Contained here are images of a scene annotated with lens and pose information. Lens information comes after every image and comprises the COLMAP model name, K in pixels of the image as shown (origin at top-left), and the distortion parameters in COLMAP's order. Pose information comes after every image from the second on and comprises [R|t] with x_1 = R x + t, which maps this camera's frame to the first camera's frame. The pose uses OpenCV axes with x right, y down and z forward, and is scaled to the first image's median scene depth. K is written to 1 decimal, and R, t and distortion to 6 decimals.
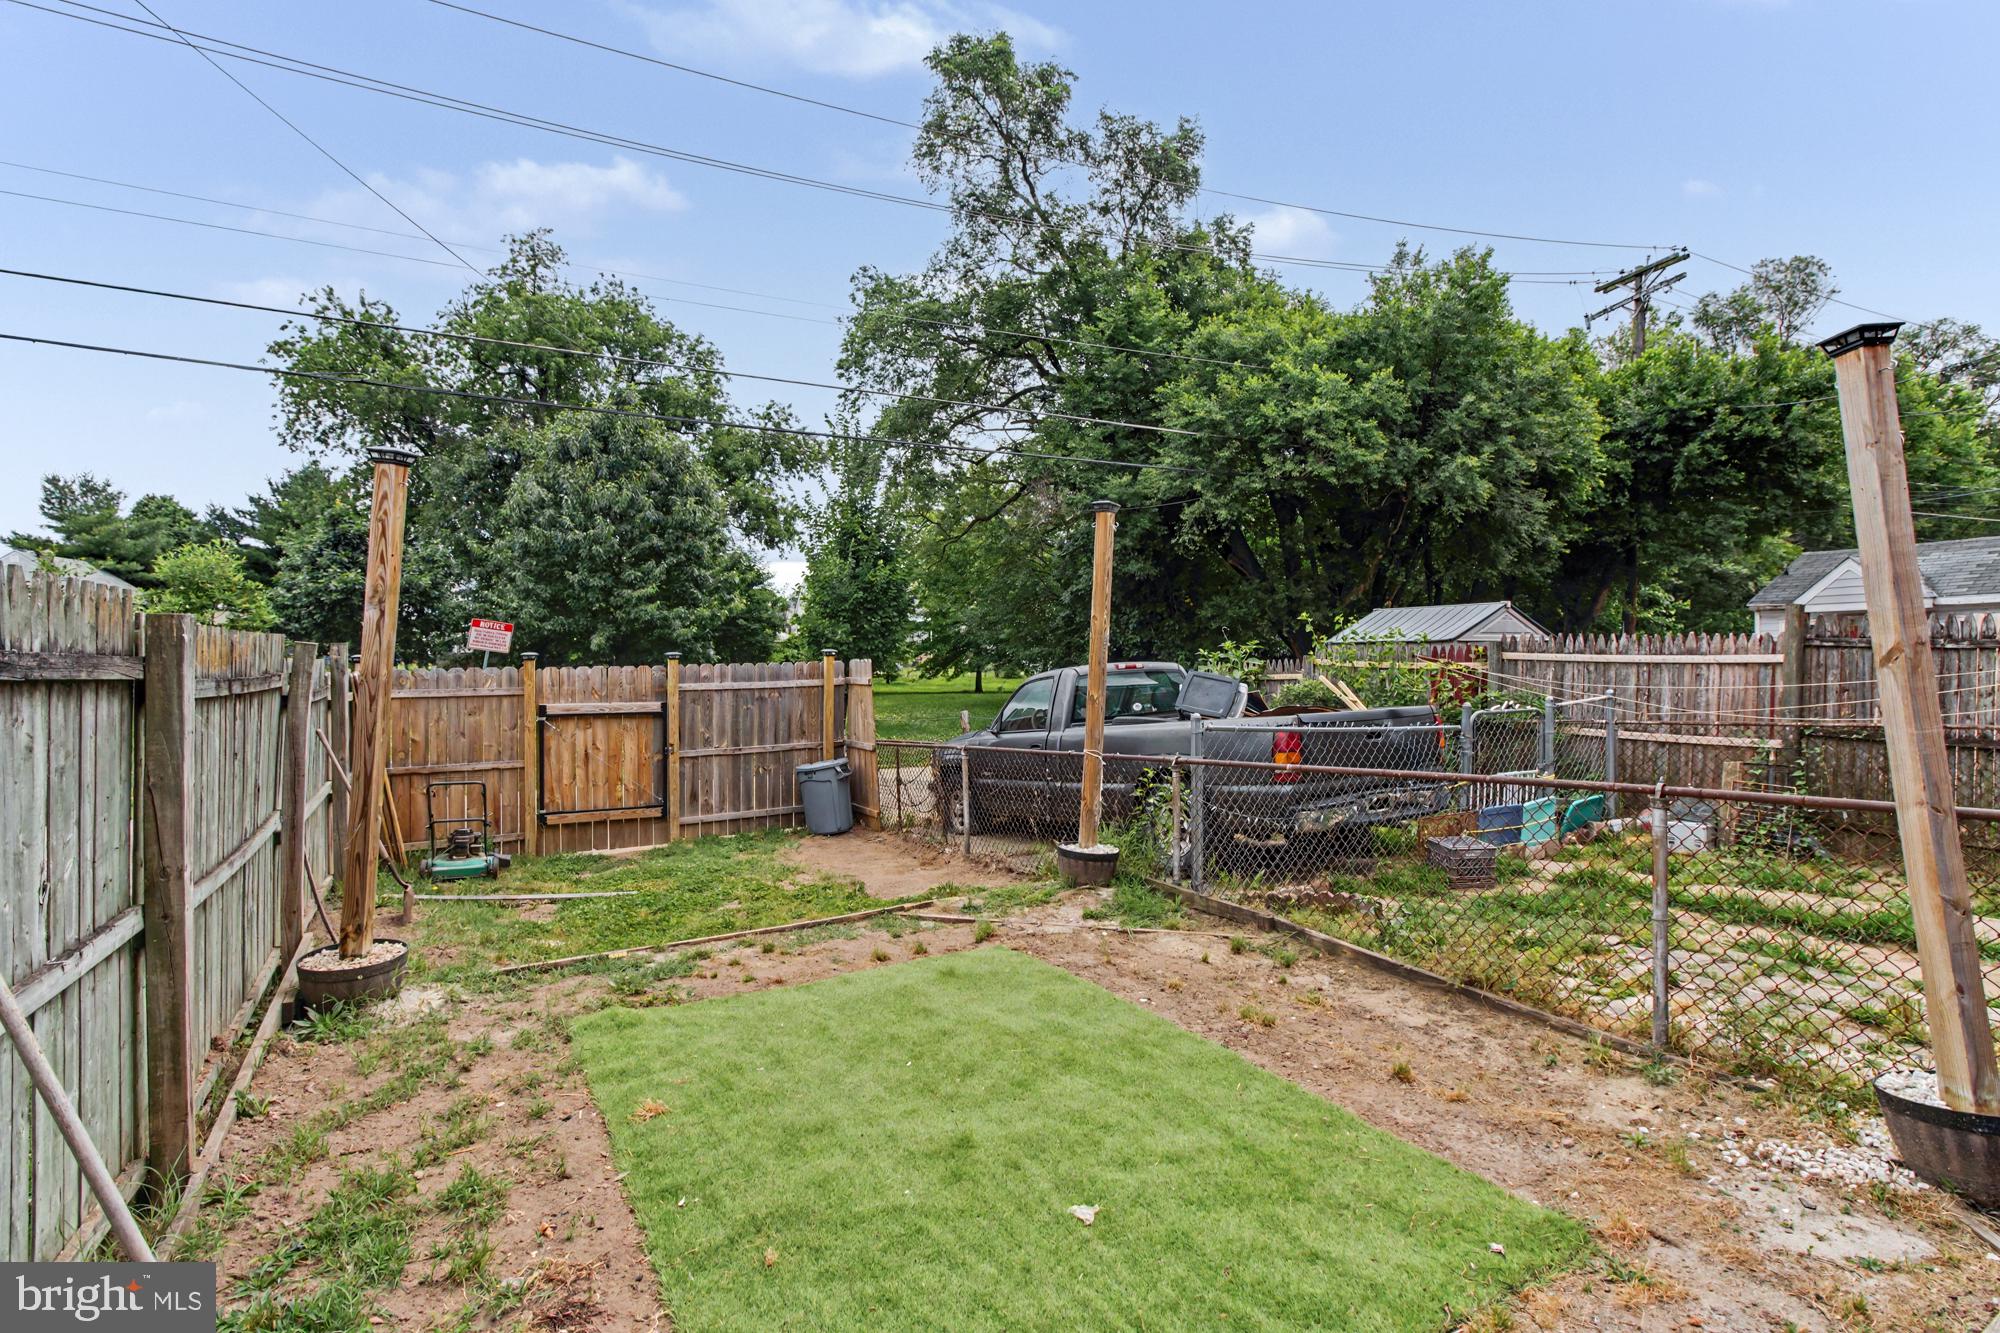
lens RADIAL K [[958.0, 0, 1004.2], [0, 958.0, 643.2], [0, 0, 1]] dist [-0.006603, 0.009750]
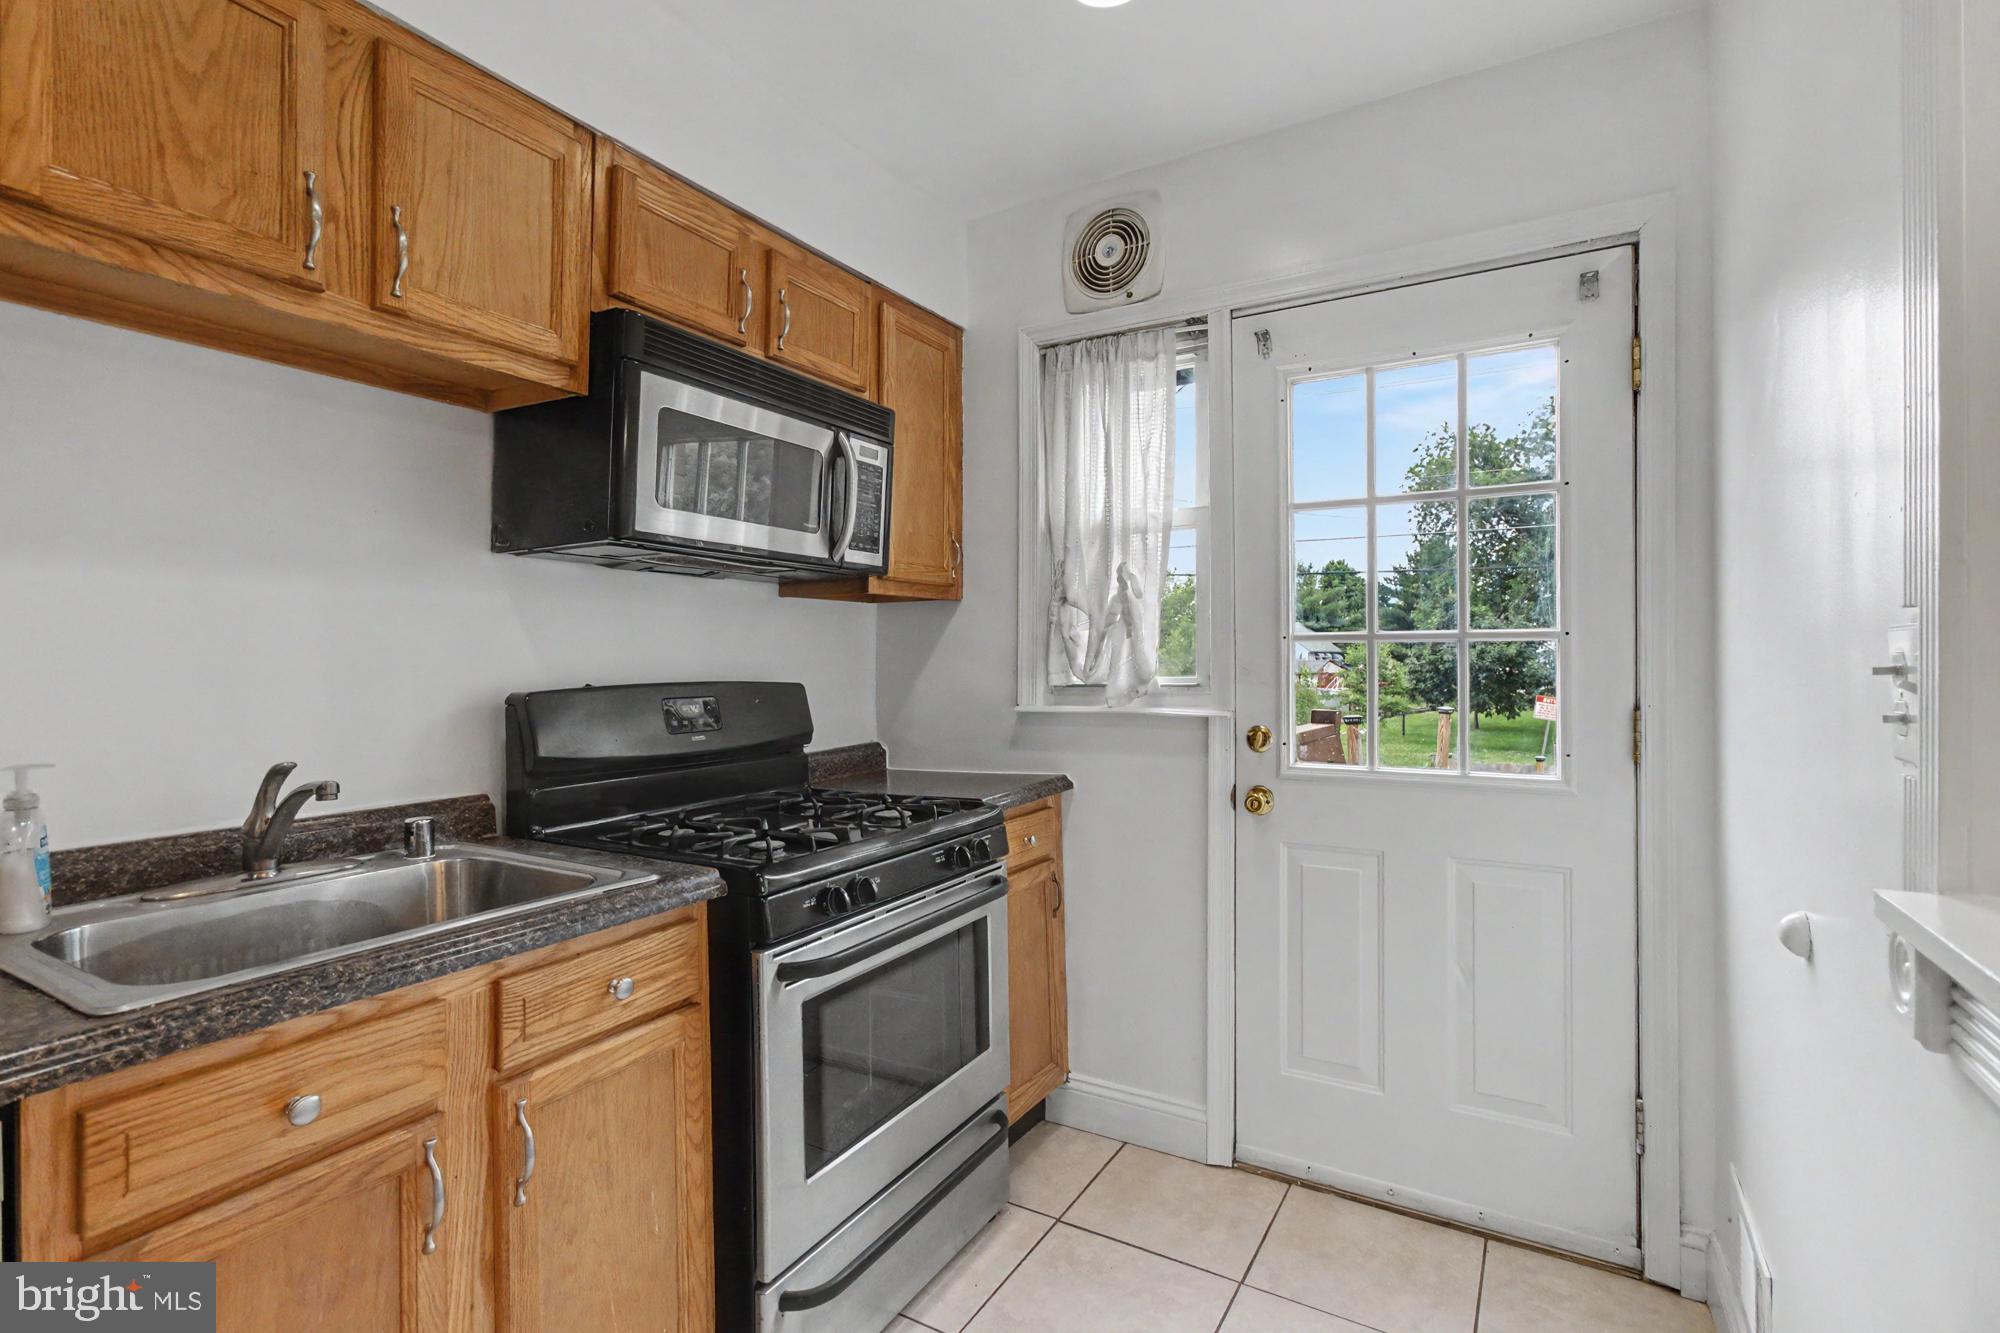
lens RADIAL K [[949.0, 0, 1017.9], [0, 949.0, 660.0], [0, 0, 1]] dist [-0.012993, 0.009833]
pose [[0.500416, -0.010189, -0.865725, 0.202983], [0.005232, 0.999948, -0.008745, -0.066353], [0.865769, -0.000154, 0.500443, -0.253694]]
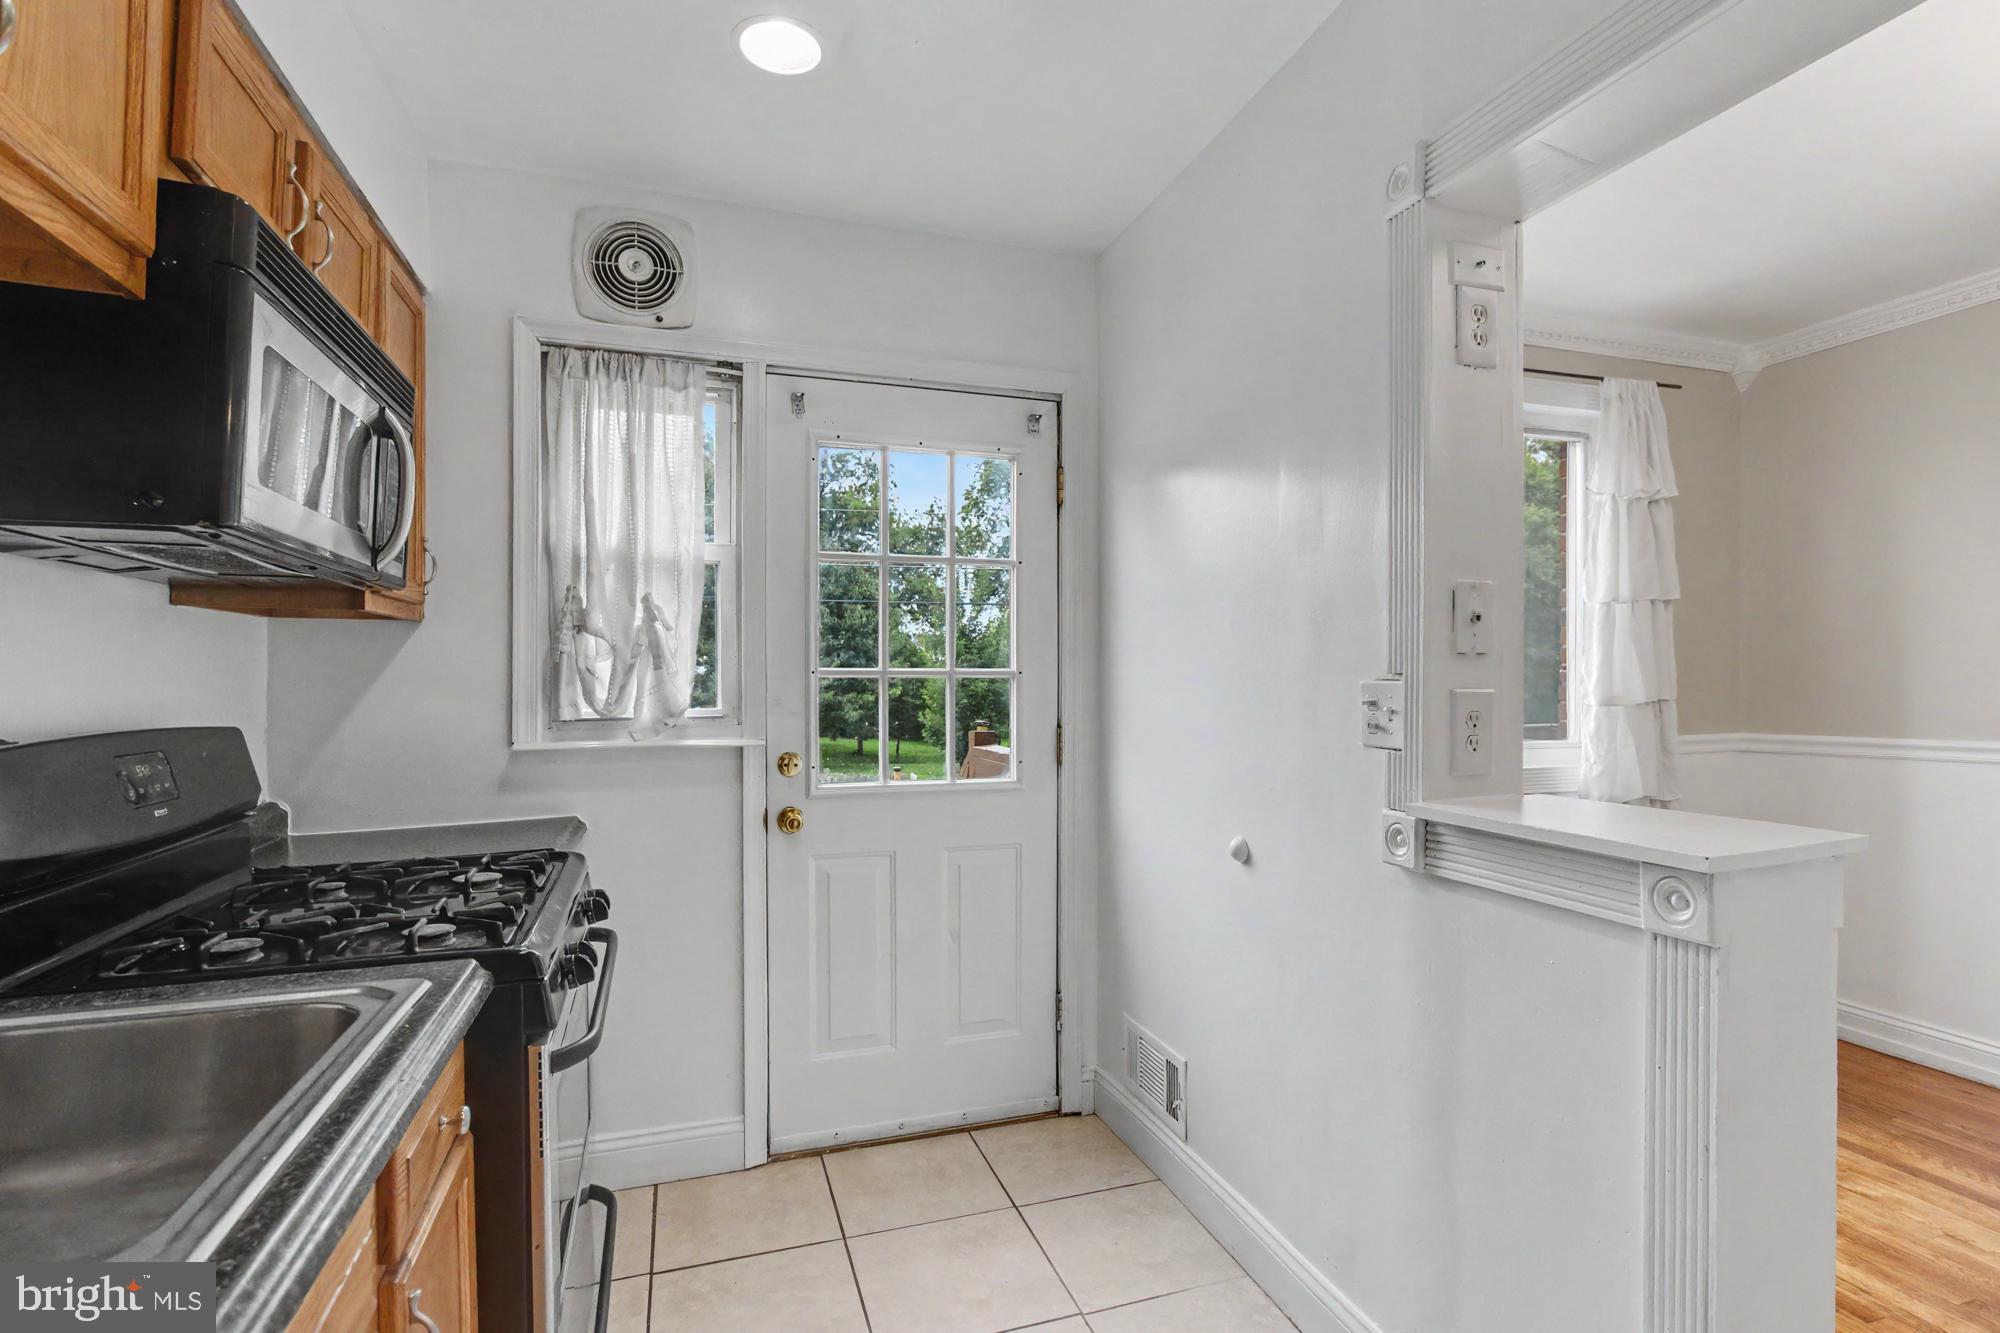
lens RADIAL K [[958.0, 0, 1024.7], [0, 958.0, 697.9], [0, 0, 1]] dist [-0.006603, 0.009750]
pose [[0.982977, -0.007067, -0.183595, 0.173185], [0.009983, 0.999838, 0.014964, -0.068033], [0.183459, -0.016542, 0.982888, -0.289063]]
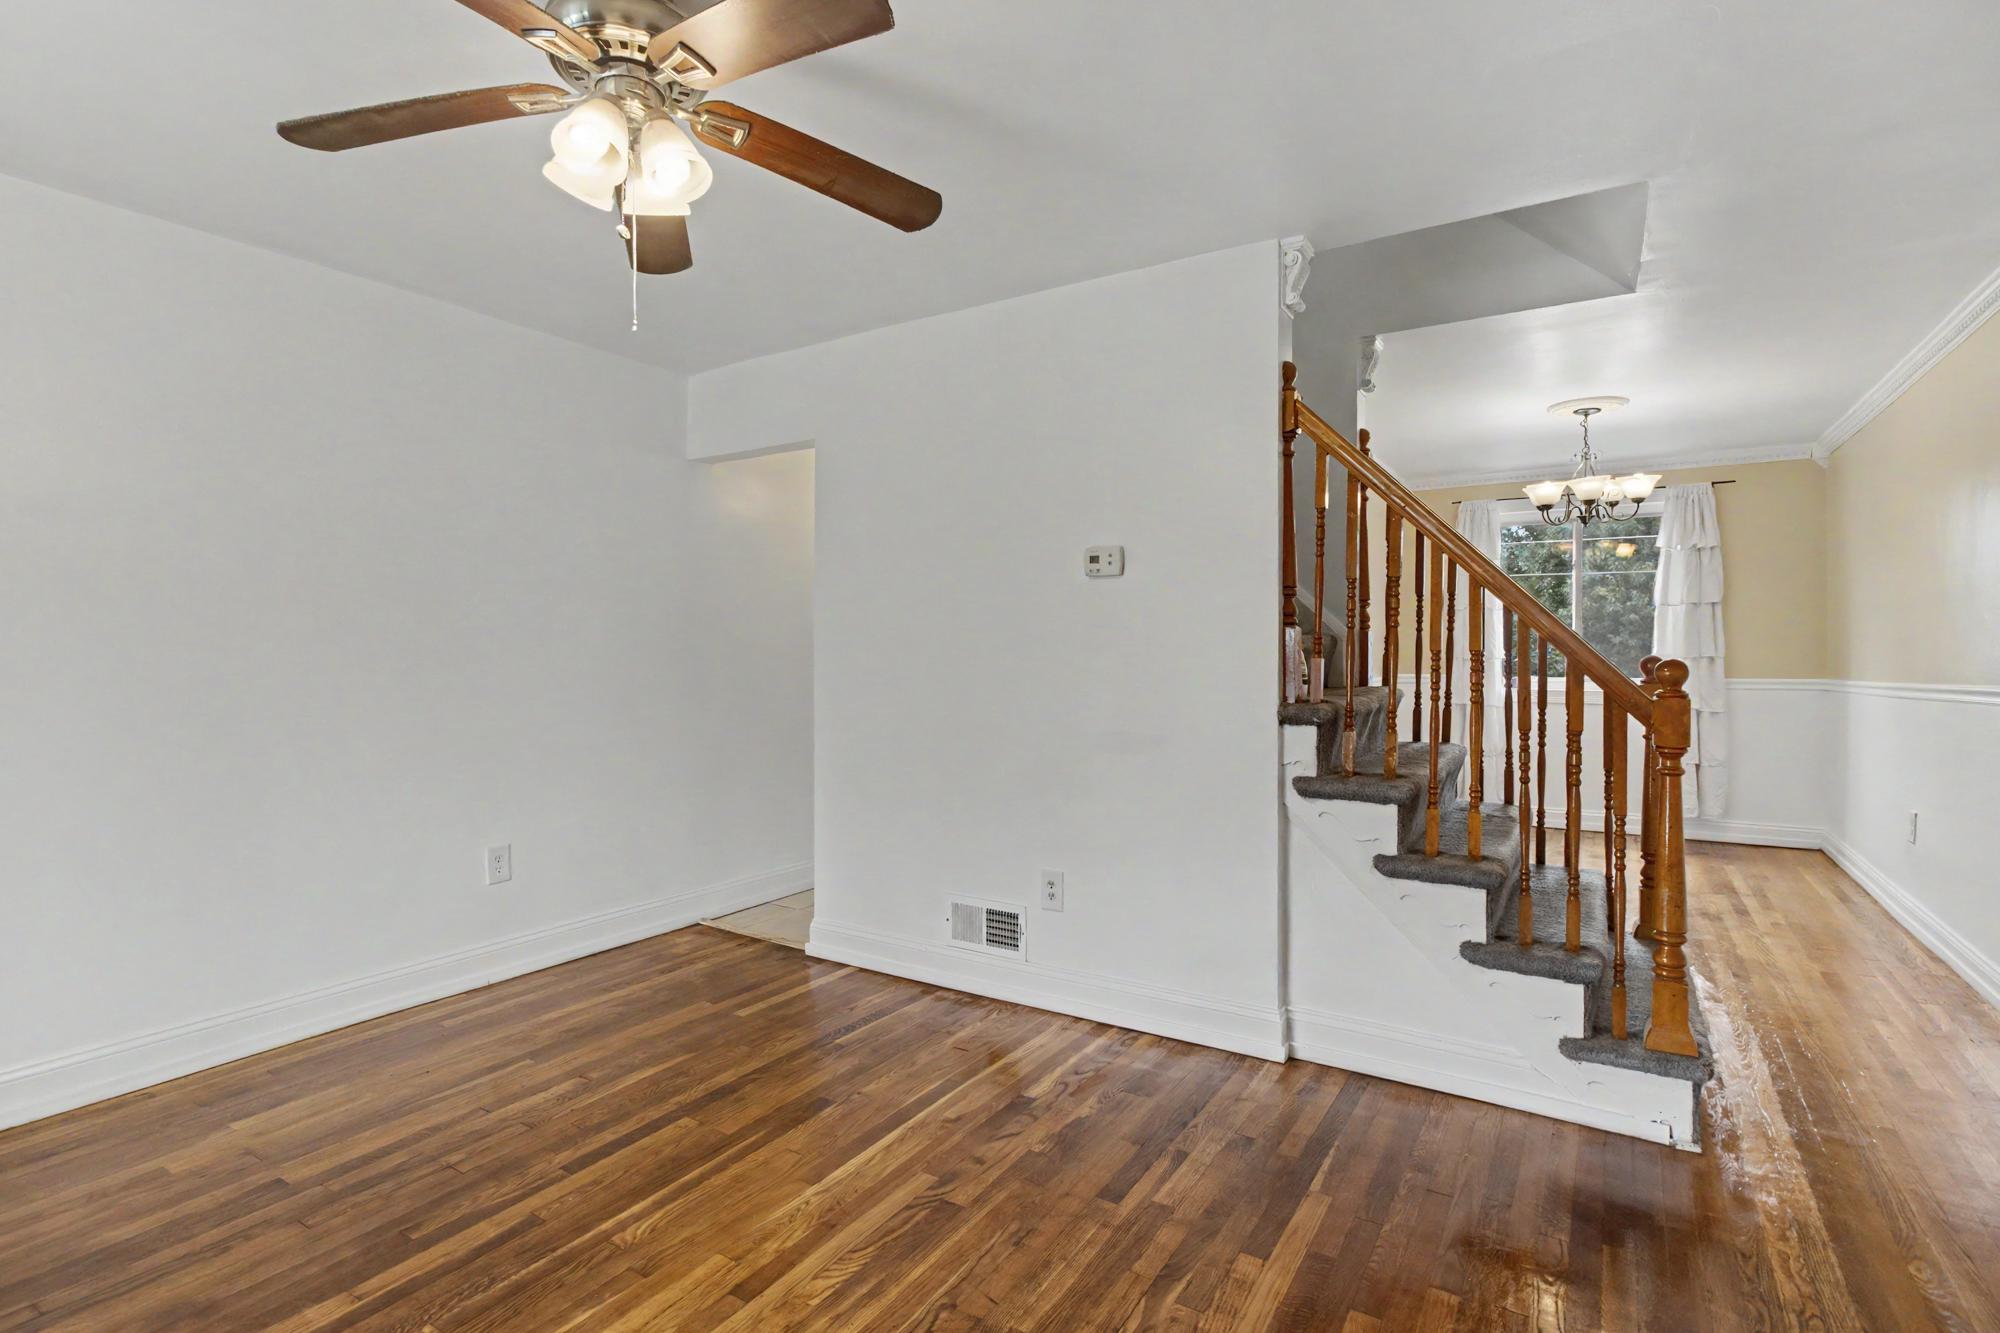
lens RADIAL K [[949.0, 0, 994.4], [0, 949.0, 670.5], [0, 0, 1]] dist [-0.012993, 0.009833]
pose [[0.457024, 0.010458, -0.889393, 0.411604], [0.000590, 0.999927, 0.012060, -0.063629], [0.889454, -0.006036, 0.456985, -0.440397]]
